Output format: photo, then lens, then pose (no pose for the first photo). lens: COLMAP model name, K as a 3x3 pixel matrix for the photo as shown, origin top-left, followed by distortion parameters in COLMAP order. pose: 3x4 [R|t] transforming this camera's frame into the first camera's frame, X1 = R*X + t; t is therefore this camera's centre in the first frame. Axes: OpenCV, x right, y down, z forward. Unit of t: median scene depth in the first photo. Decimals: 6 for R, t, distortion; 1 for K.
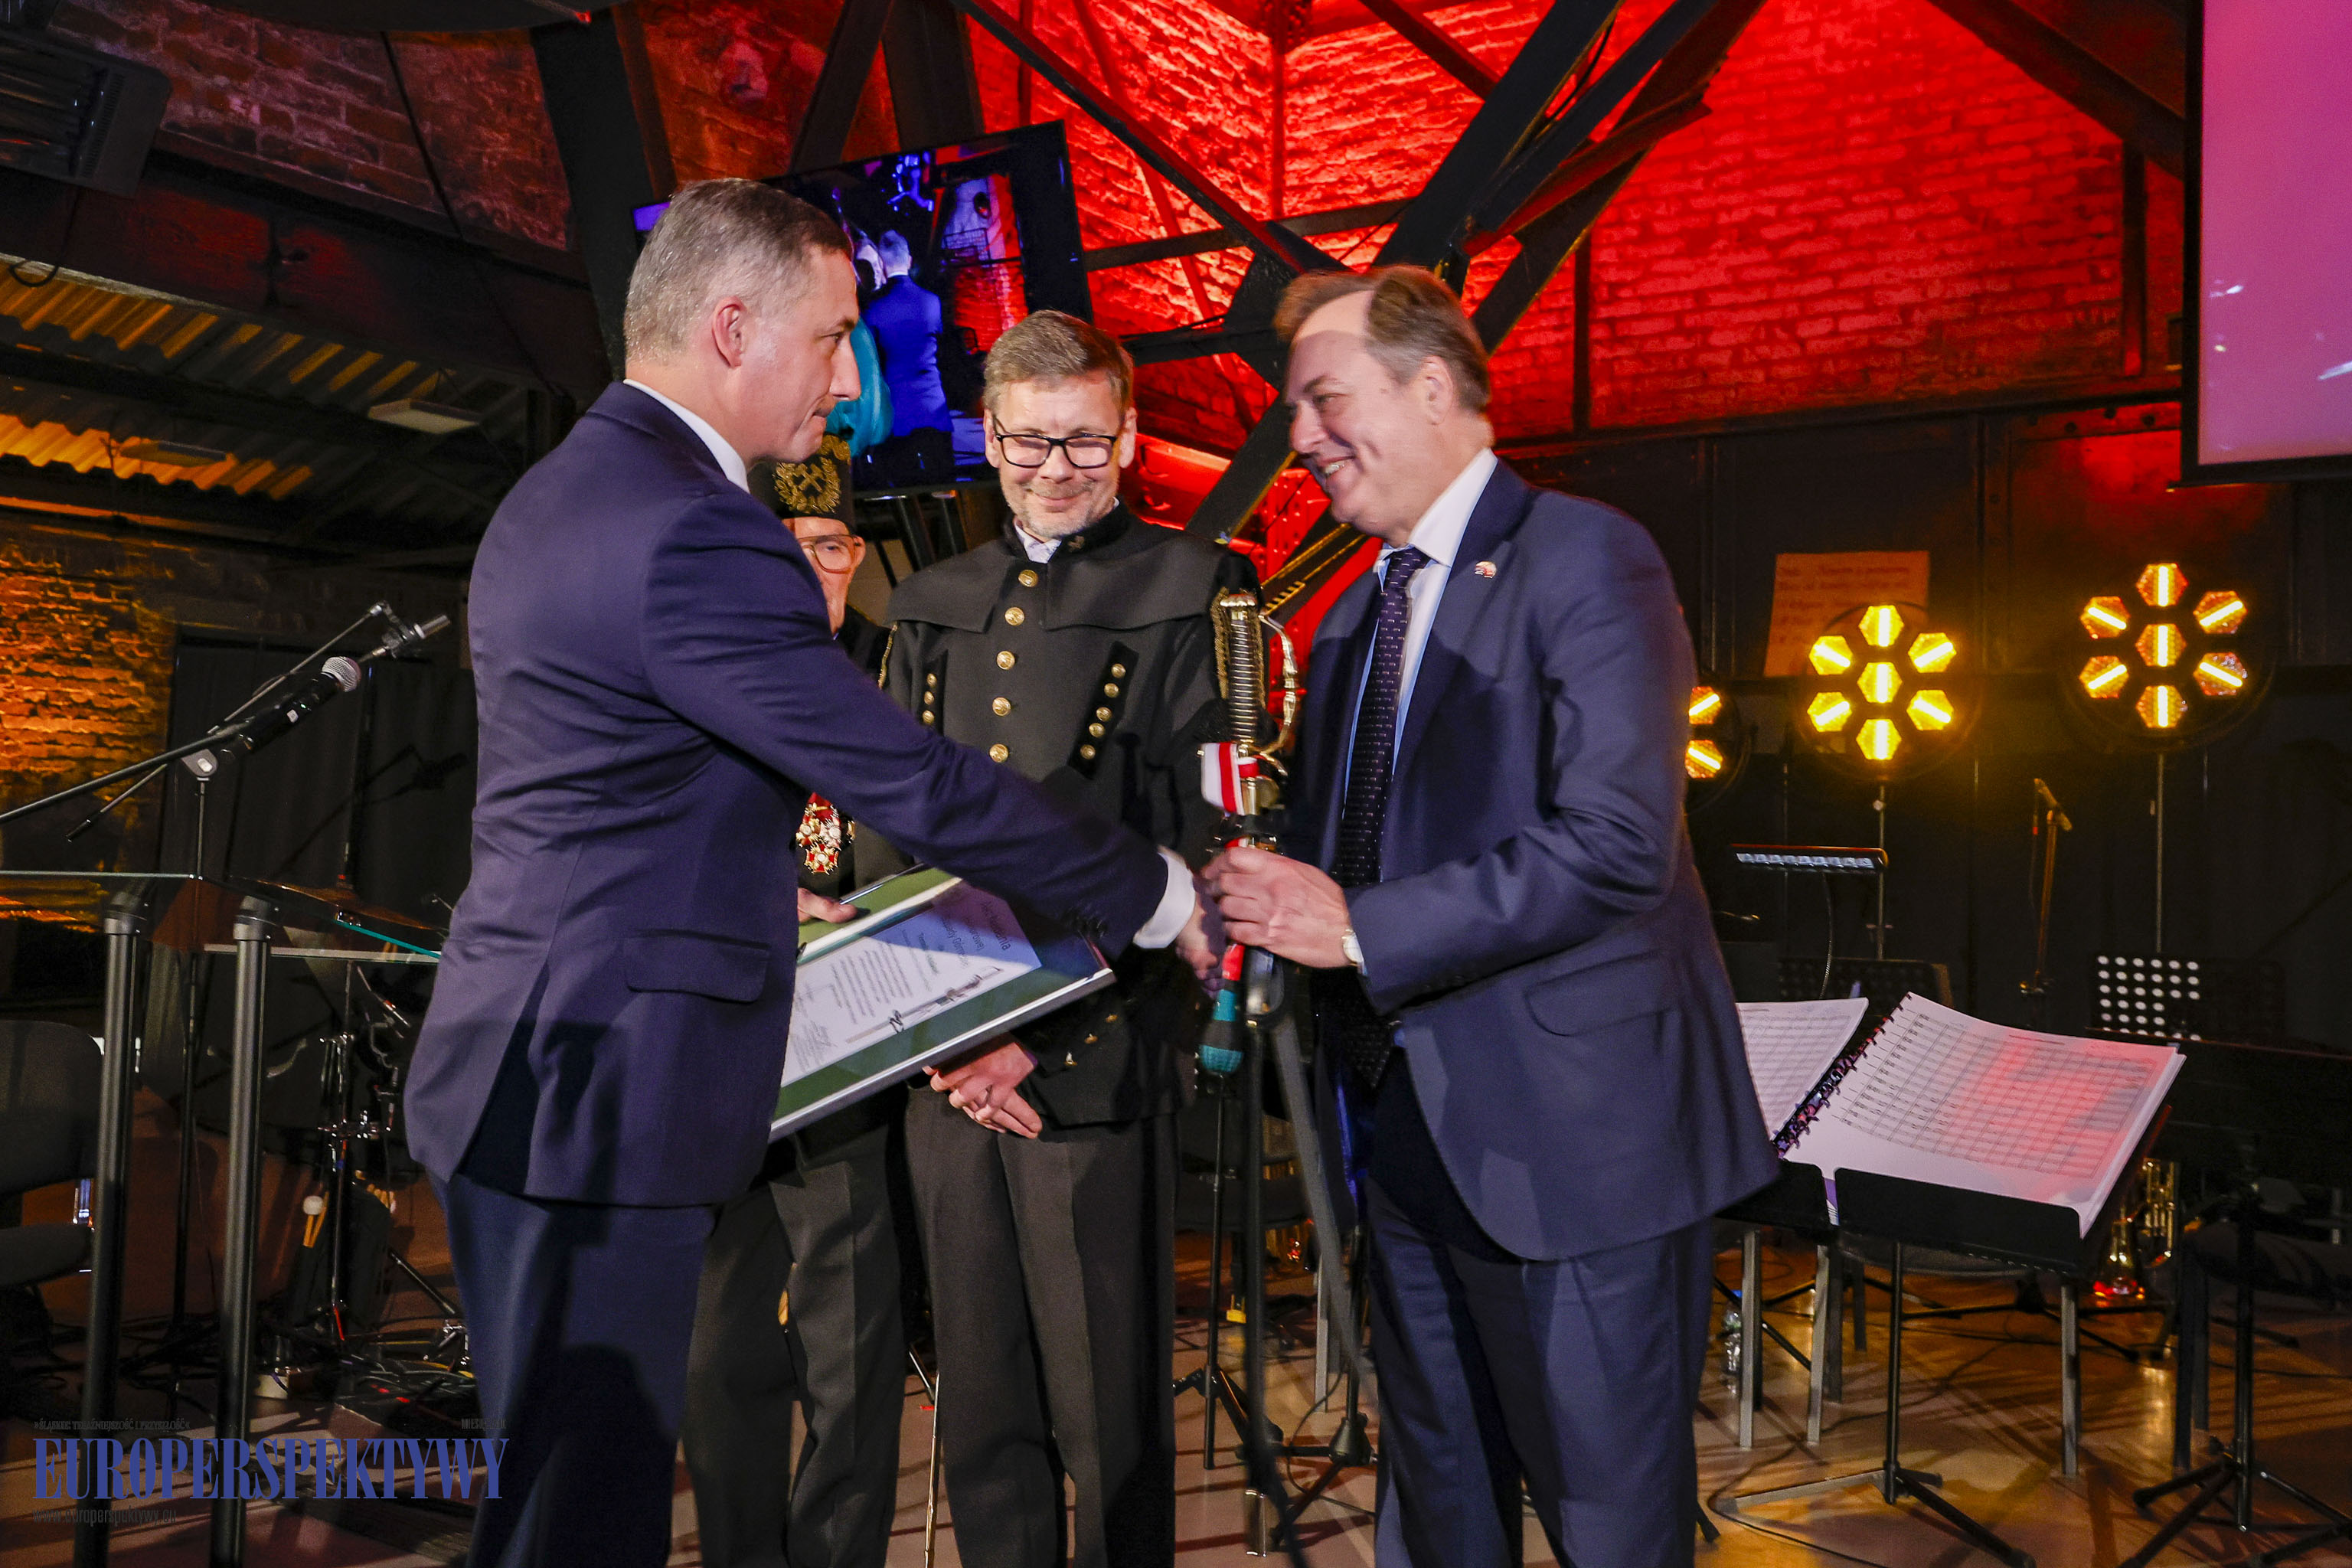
lens RADIAL K [[2177.3, 0, 1177.3], [0, 2177.3, 740.9], [0, 0, 1]] dist [-0.000842, 0.000000]
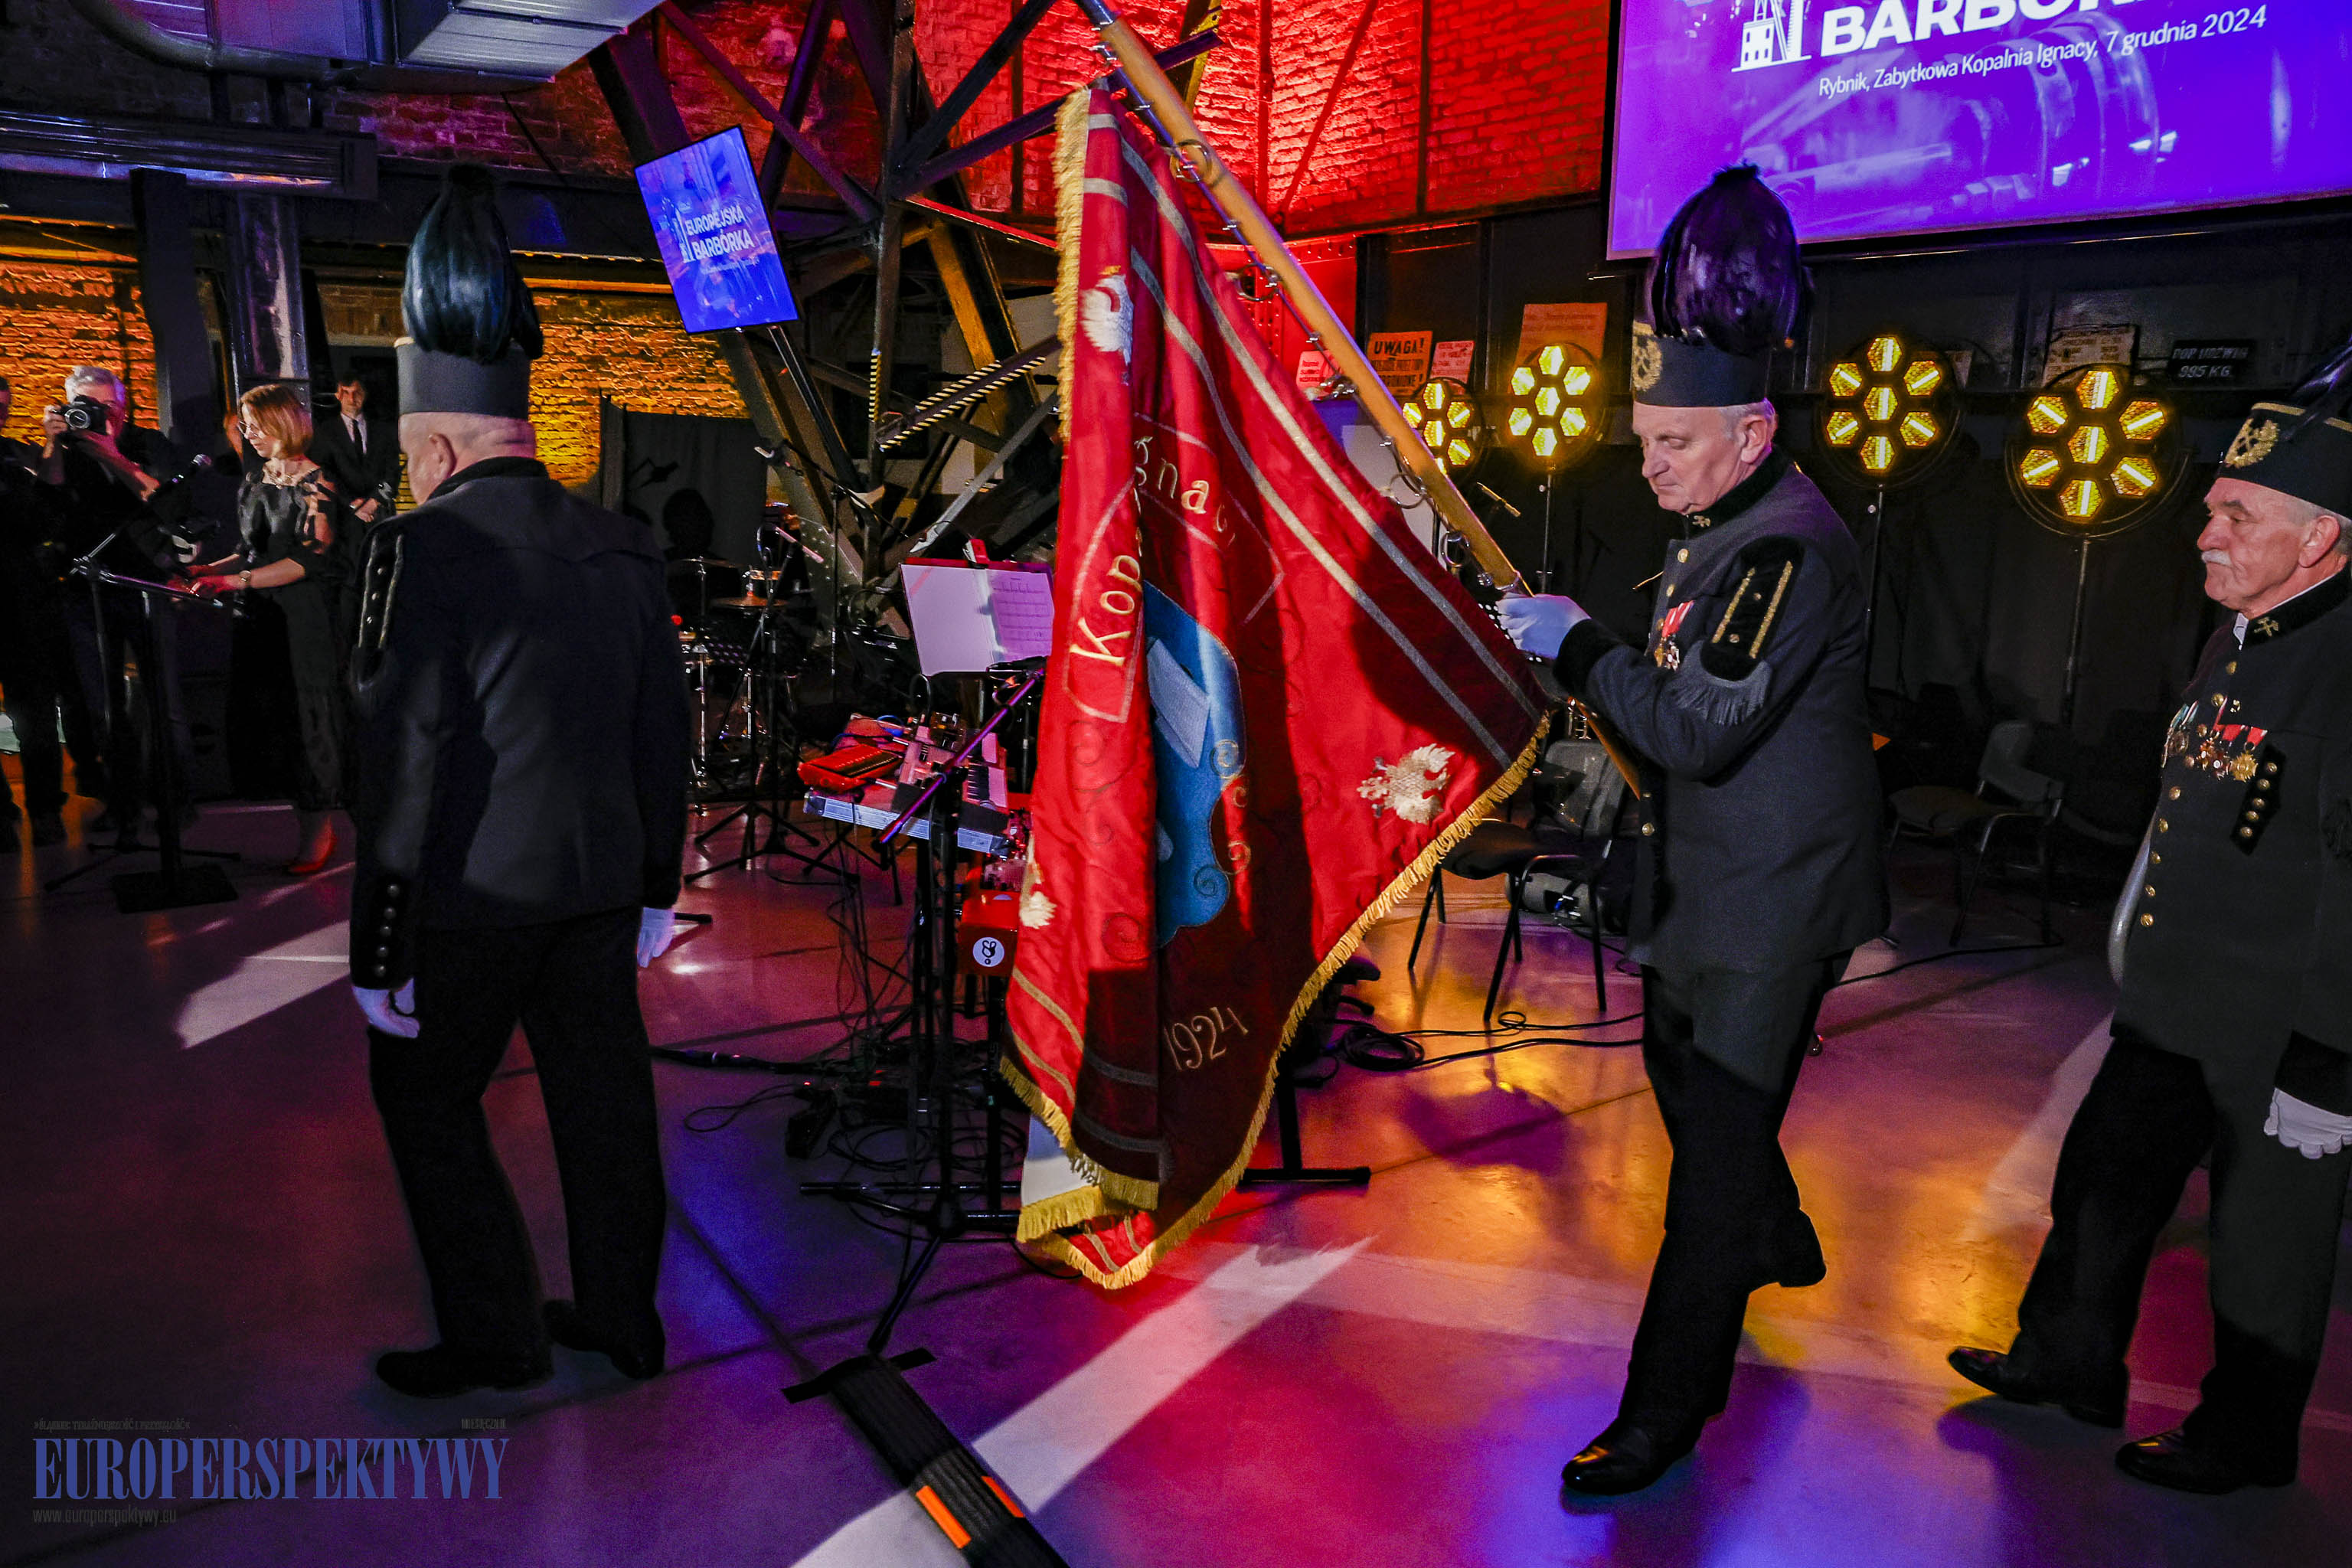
lens RADIAL K [[1740.2, 0, 1315.9], [0, 1740.2, 763.4], [0, 0, 1]] dist [-0.075531, 0.063887]
pose [[0.931664, 0.065103, -0.357440, 0.558050], [0.020382, 0.972900, 0.230326, -0.056106], [0.362748, -0.221872, 0.905089, -0.128090]]
